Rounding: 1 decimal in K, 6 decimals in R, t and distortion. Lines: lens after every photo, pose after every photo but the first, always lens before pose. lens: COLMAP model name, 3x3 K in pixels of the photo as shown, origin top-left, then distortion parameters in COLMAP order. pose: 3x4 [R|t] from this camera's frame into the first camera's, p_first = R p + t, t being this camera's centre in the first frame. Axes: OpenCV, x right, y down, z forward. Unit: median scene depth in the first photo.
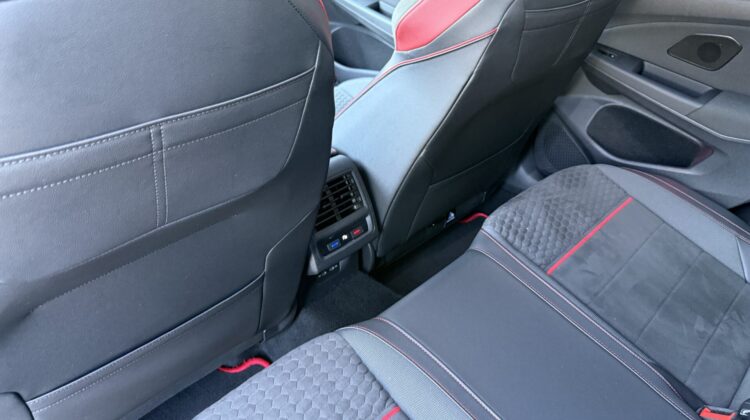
lens RADIAL K [[510.7, 0, 374.6], [0, 510.7, 199.1], [0, 0, 1]] dist [-0.000810, -0.034822]
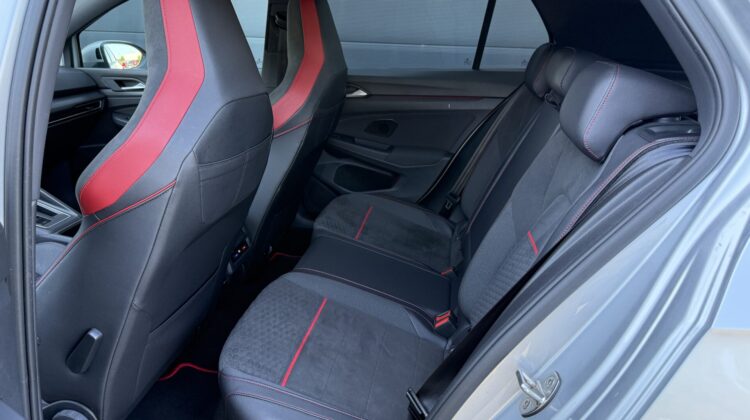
lens RADIAL K [[585.0, 0, 375.0], [0, 585.0, 210.0], [0, 0, 1]] dist [0.000295, -0.052164]
pose [[0.787820, -0.148657, 0.597696, -0.750186], [0.285014, 0.948270, -0.139824, 0.309527], [-0.545992, 0.280508, 0.789436, -0.662186]]
